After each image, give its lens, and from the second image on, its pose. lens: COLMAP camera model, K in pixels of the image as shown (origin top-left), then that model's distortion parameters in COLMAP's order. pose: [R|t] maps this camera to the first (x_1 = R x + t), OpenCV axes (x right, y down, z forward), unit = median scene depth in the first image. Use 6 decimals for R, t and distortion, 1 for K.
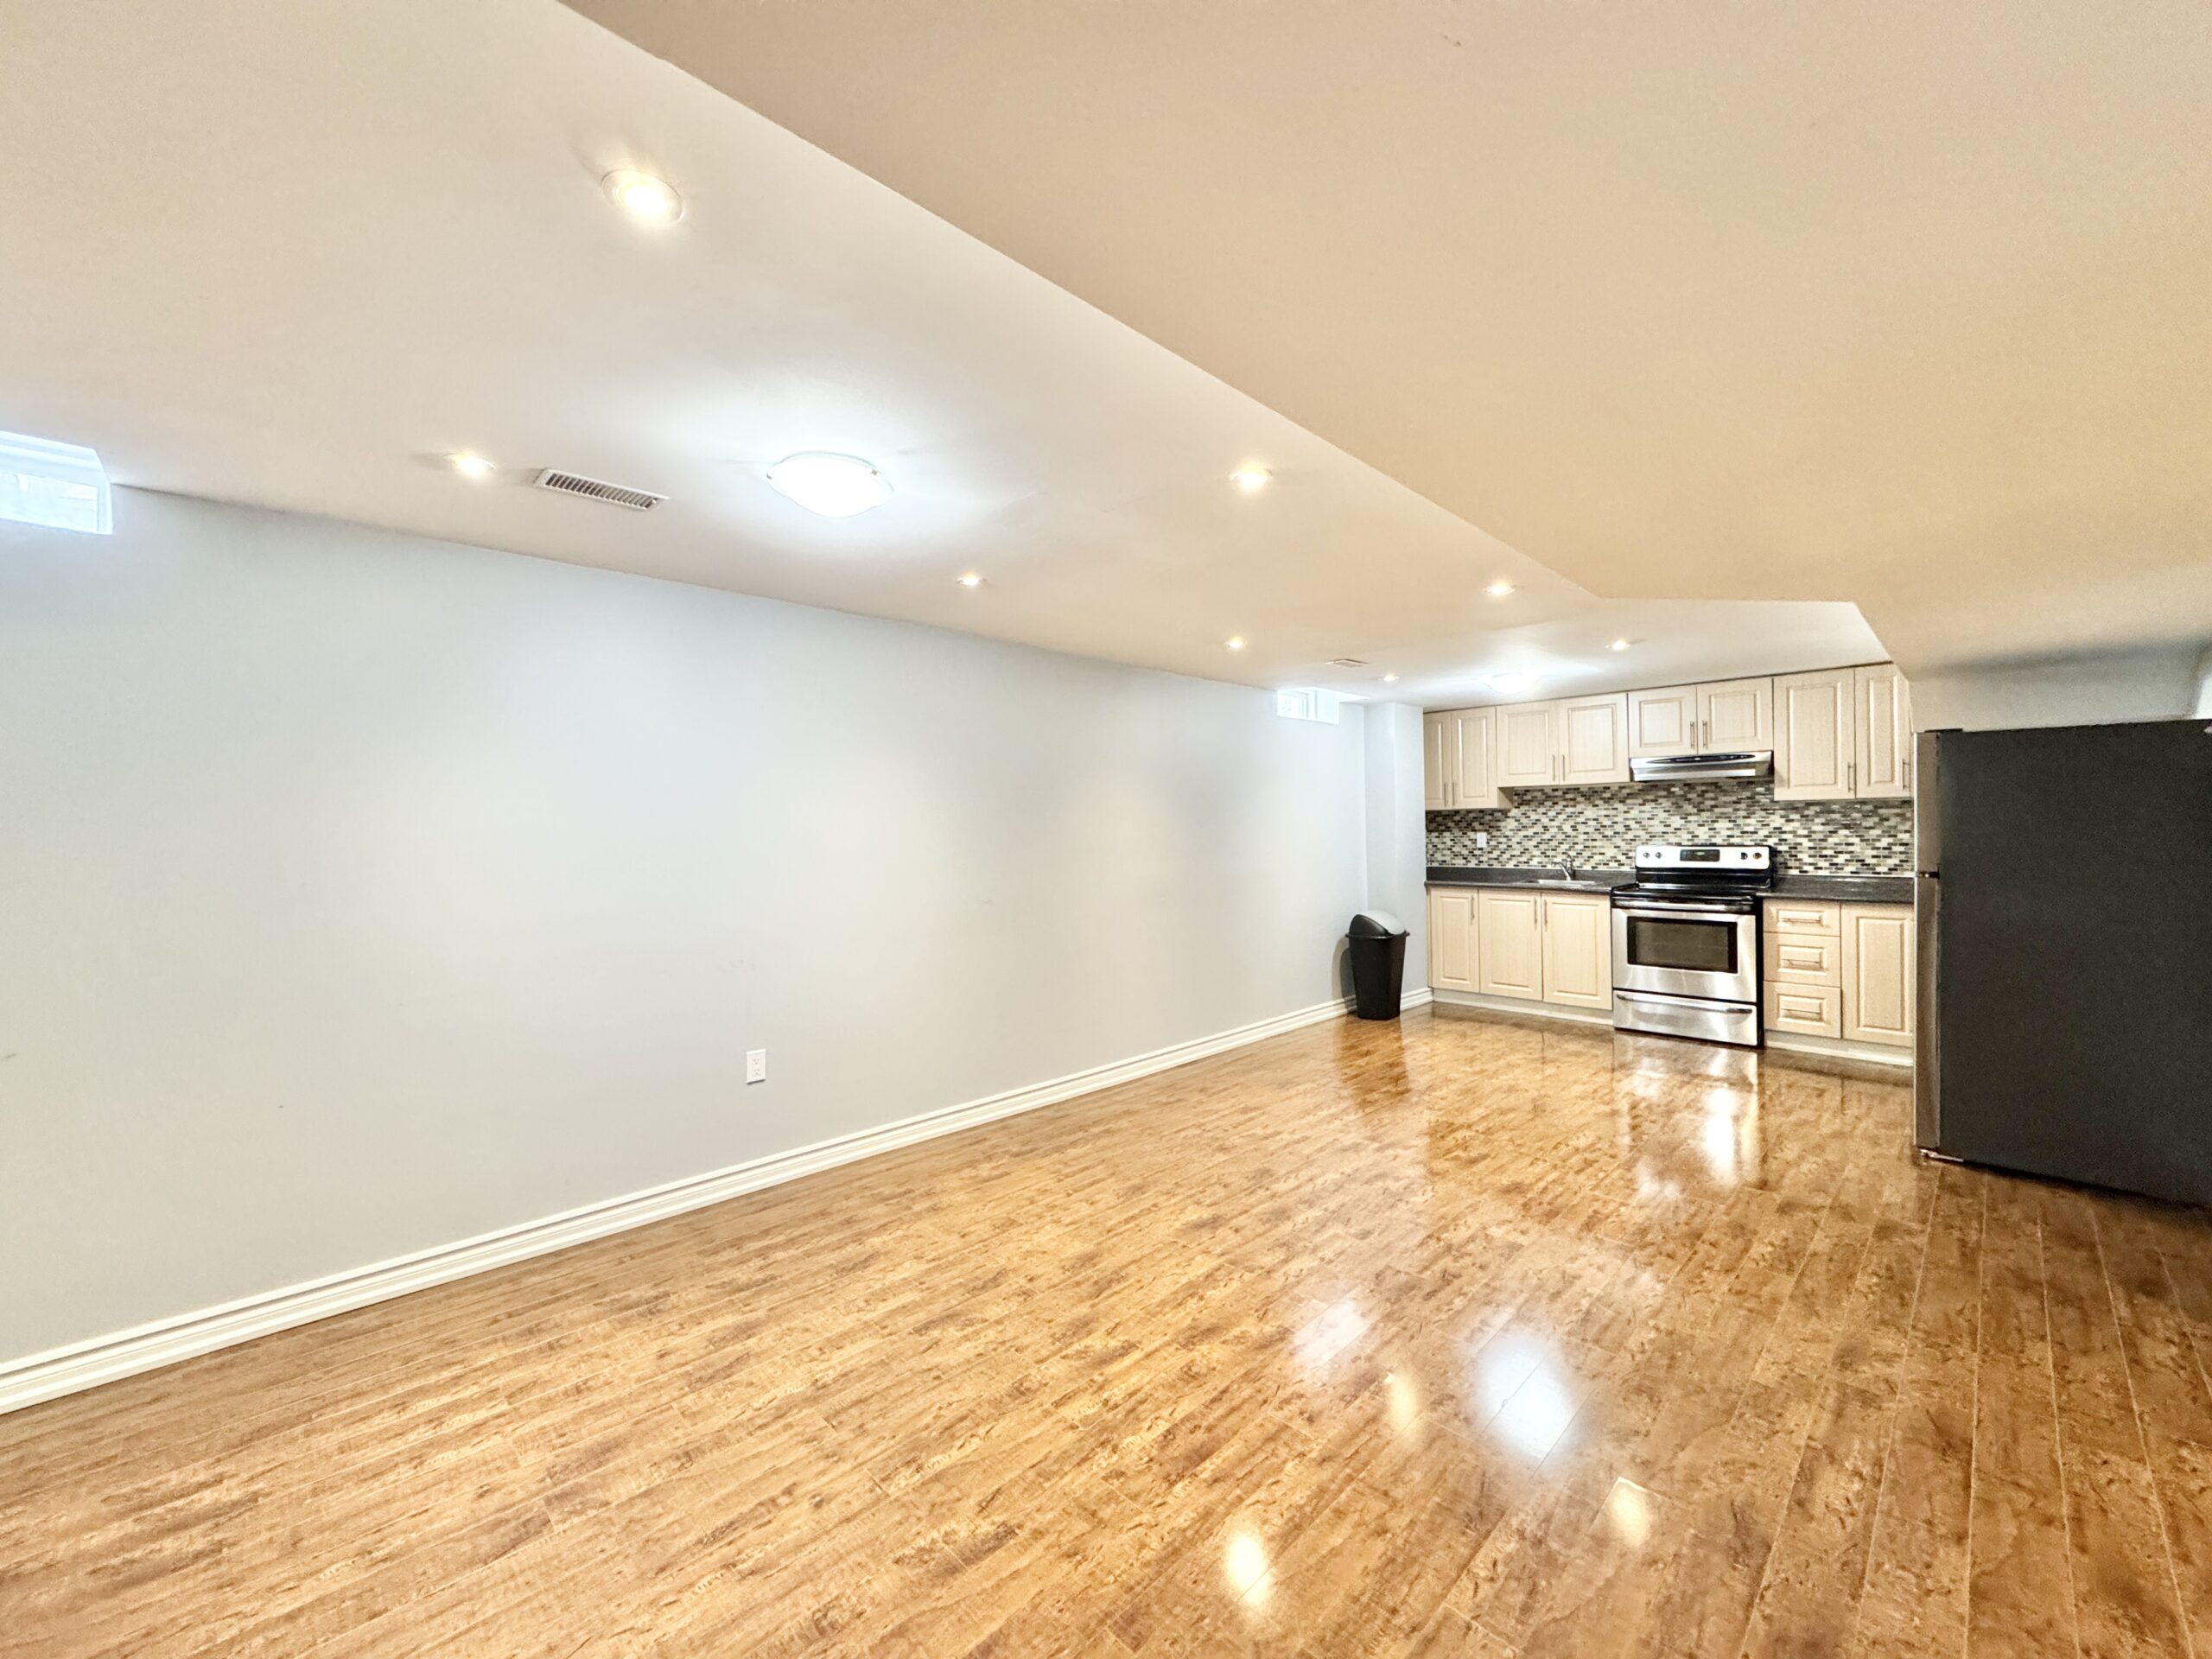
lens RADIAL K [[874.6, 0, 1108.4], [0, 874.6, 817.5], [0, 0, 1]] dist [-0.000844, 0.000208]
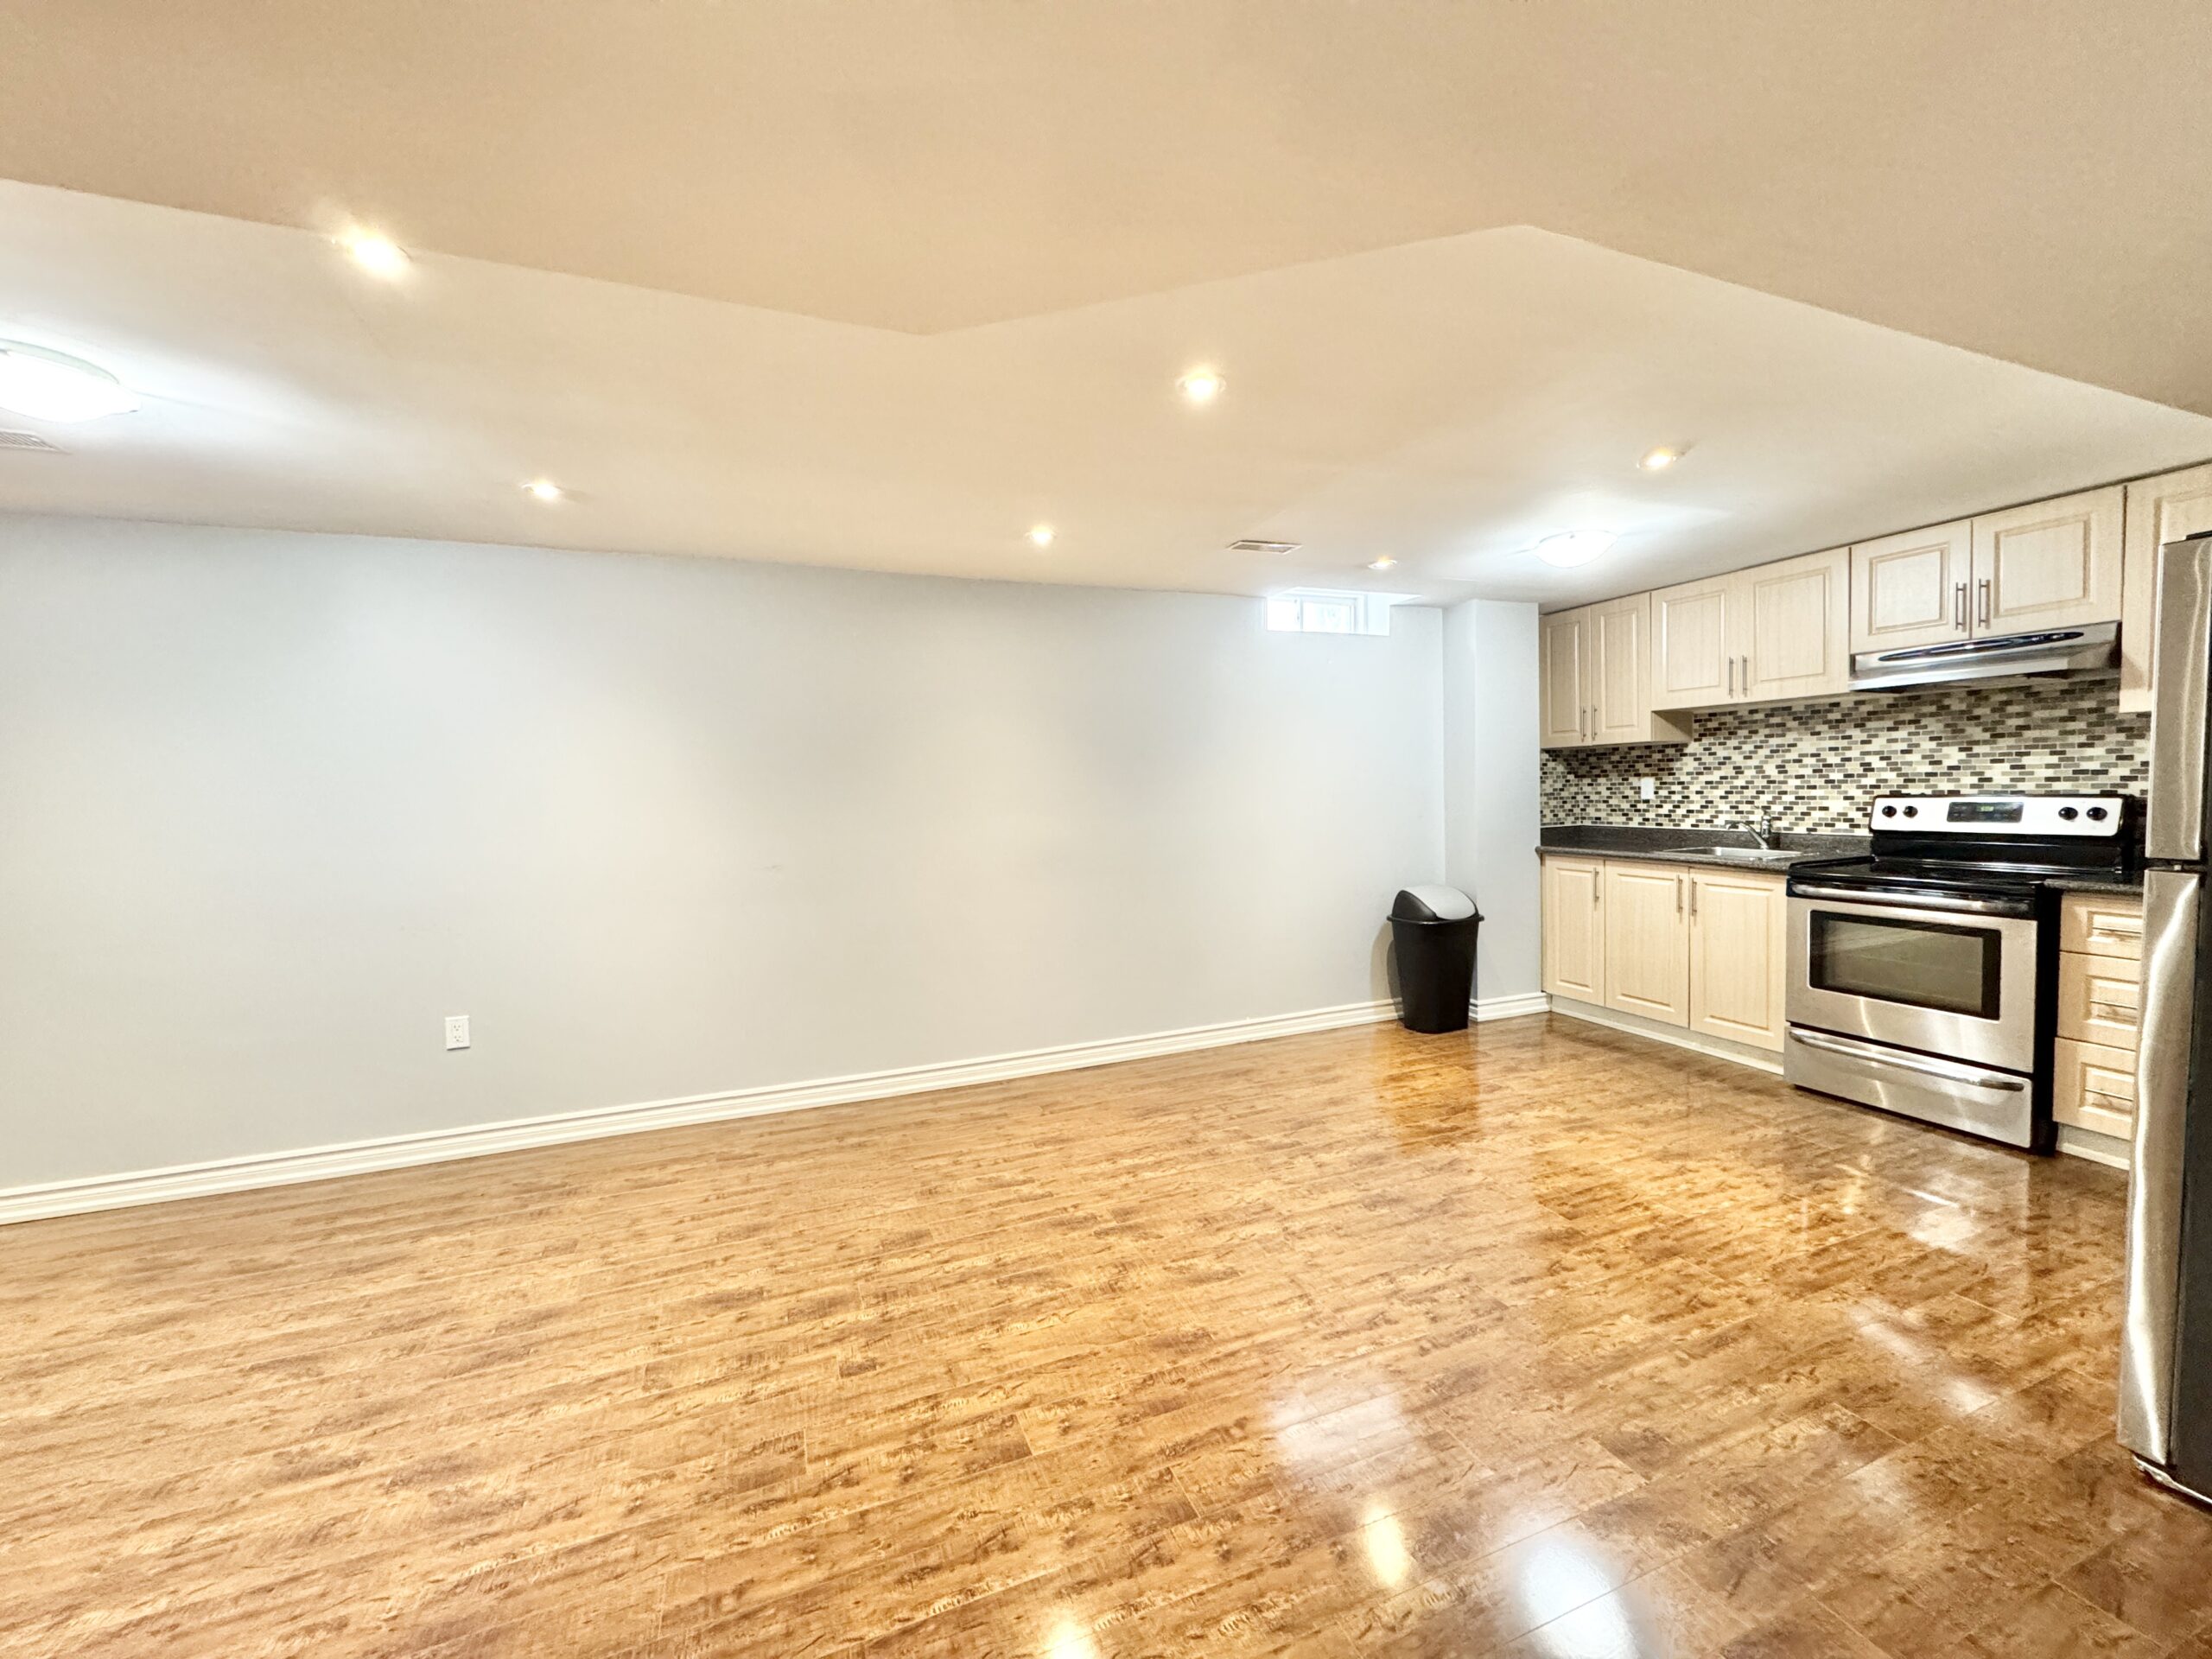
lens RADIAL K [[874.6, 0, 1108.4], [0, 874.6, 817.5], [0, 0, 1]] dist [-0.000844, 0.000208]
pose [[0.920002, 0.003043, -0.391903, 0.494554], [0.019420, 0.998388, 0.053340, 0.005525], [0.391433, -0.056683, 0.918459, 0.310248]]
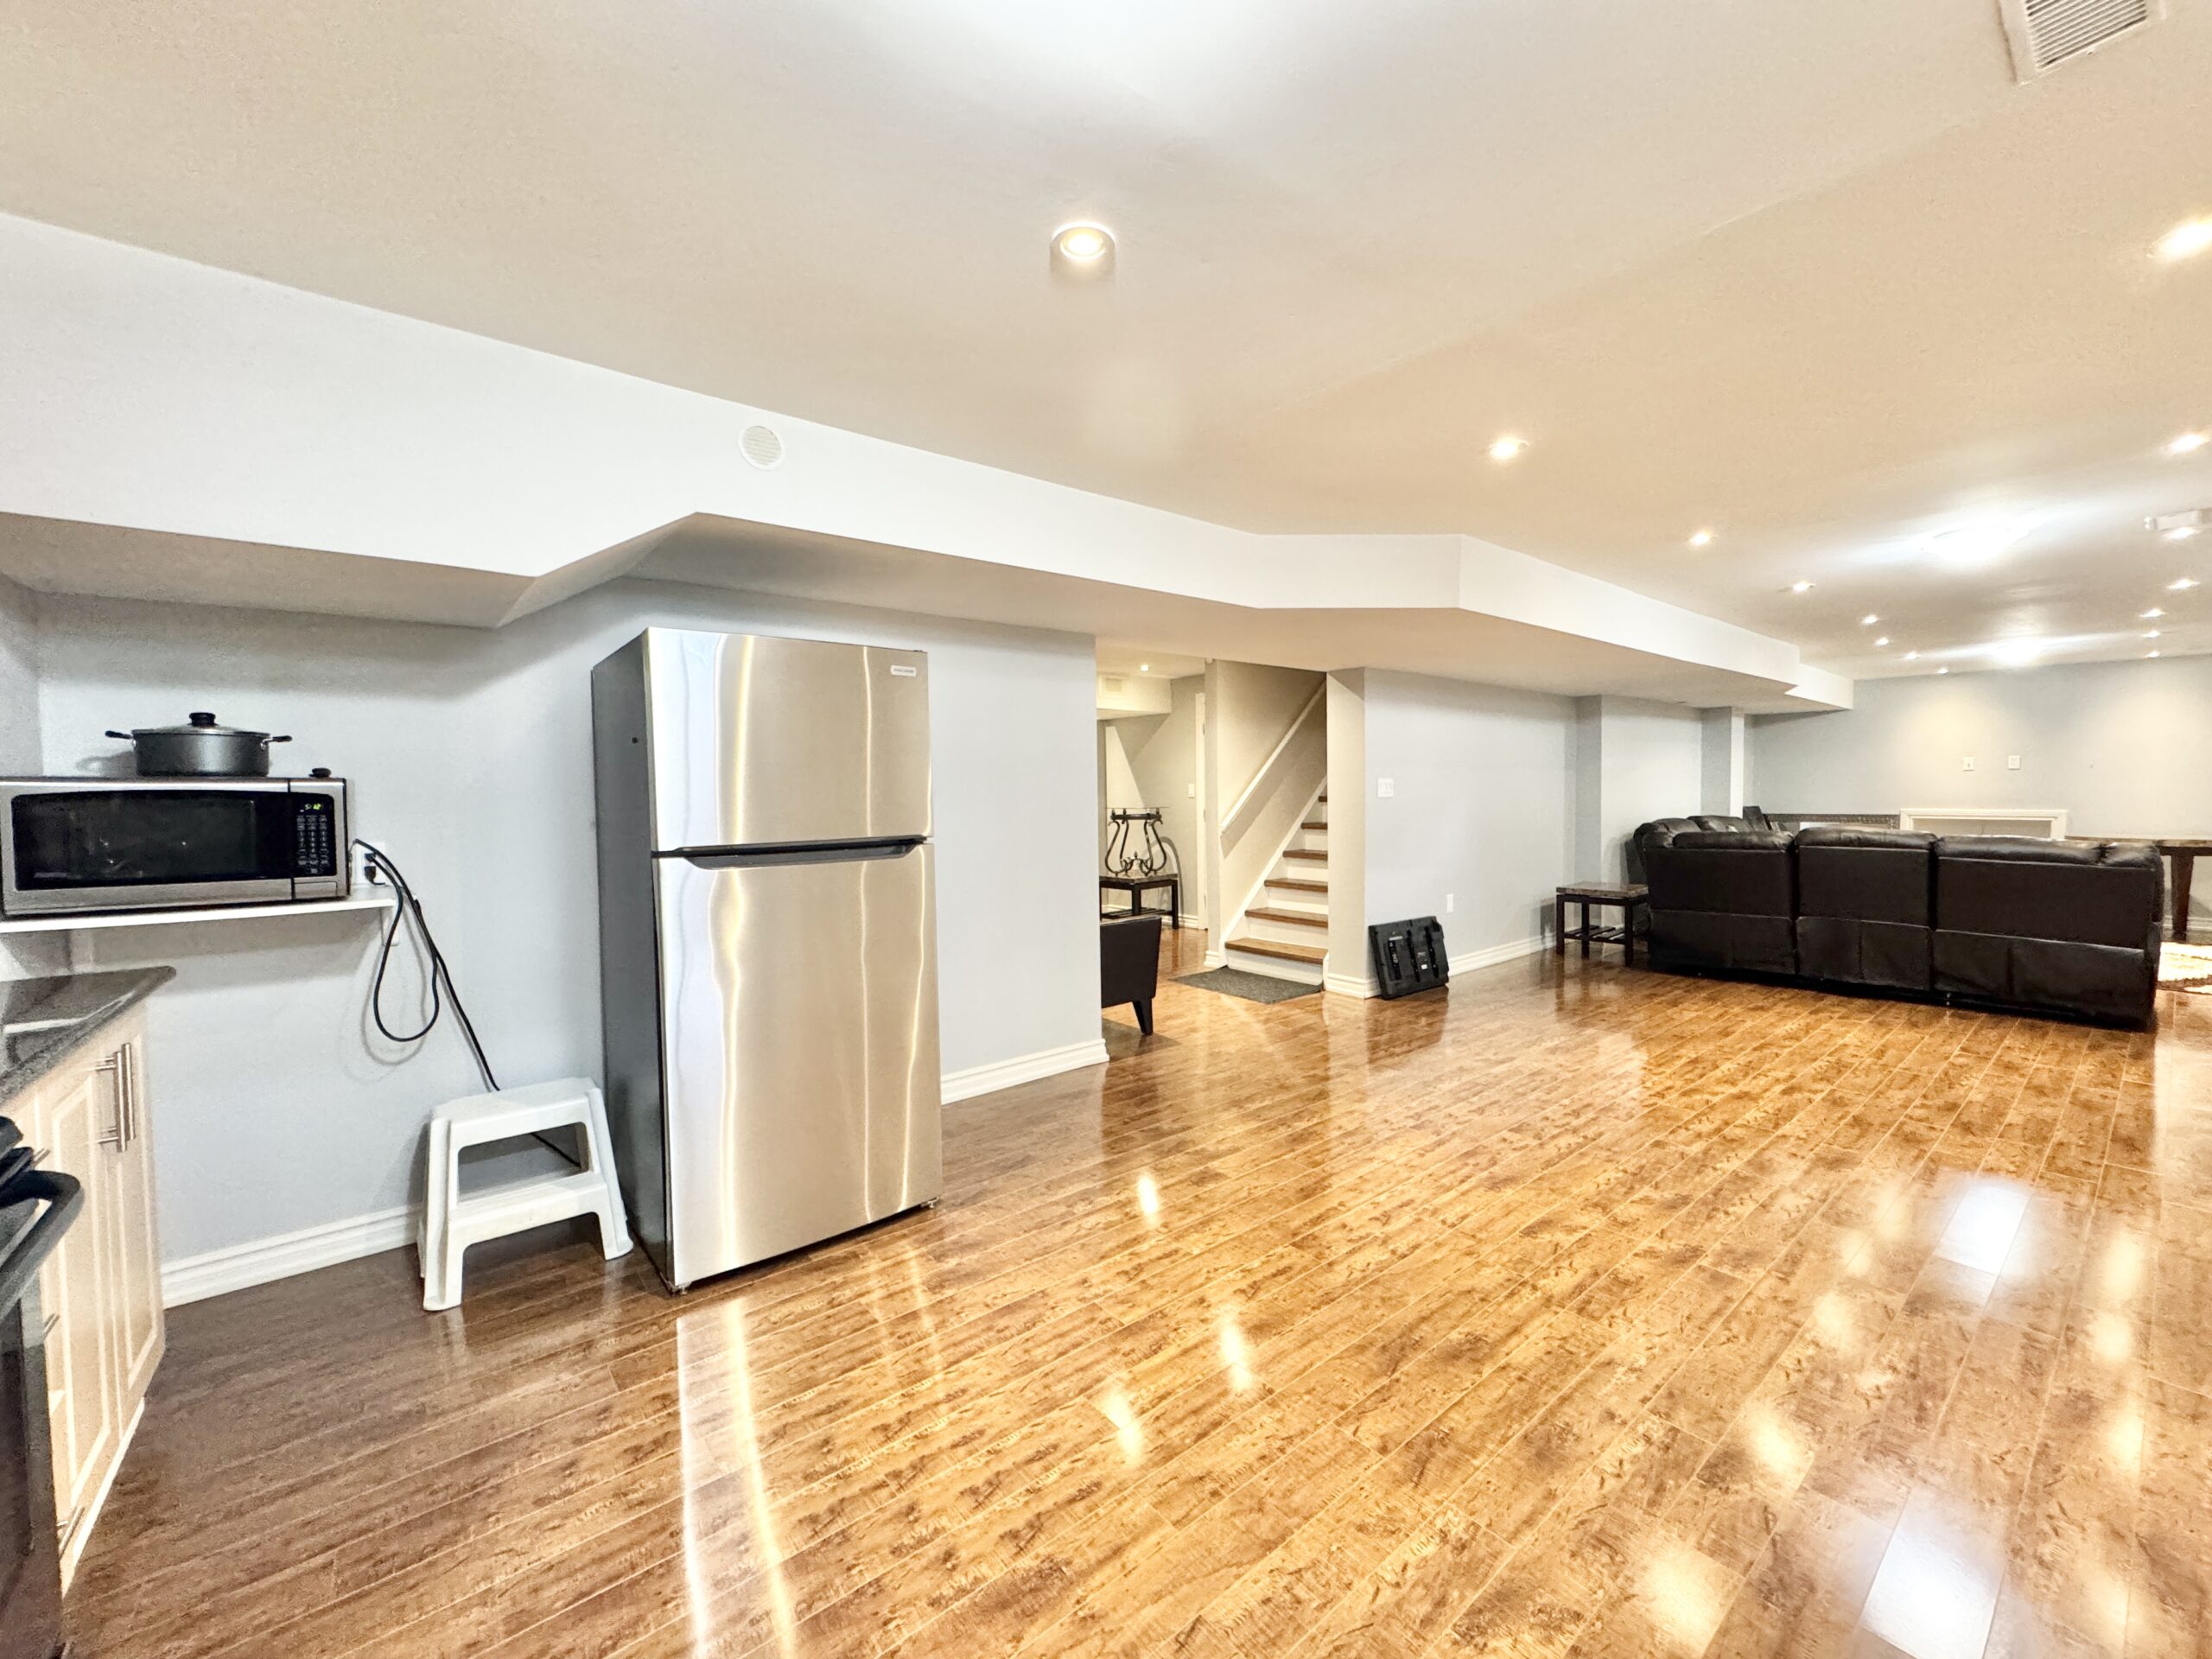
lens RADIAL K [[870.7, 0, 1101.2], [0, 870.7, 818.6], [0, 0, 1]] dist [-0.002768, -0.000111]
pose [[-0.994131, 0.020785, 0.106169, 0.565991], [0.022913, 0.999559, 0.018869, 0.028379], [-0.105730, 0.021191, -0.994169, 1.412543]]
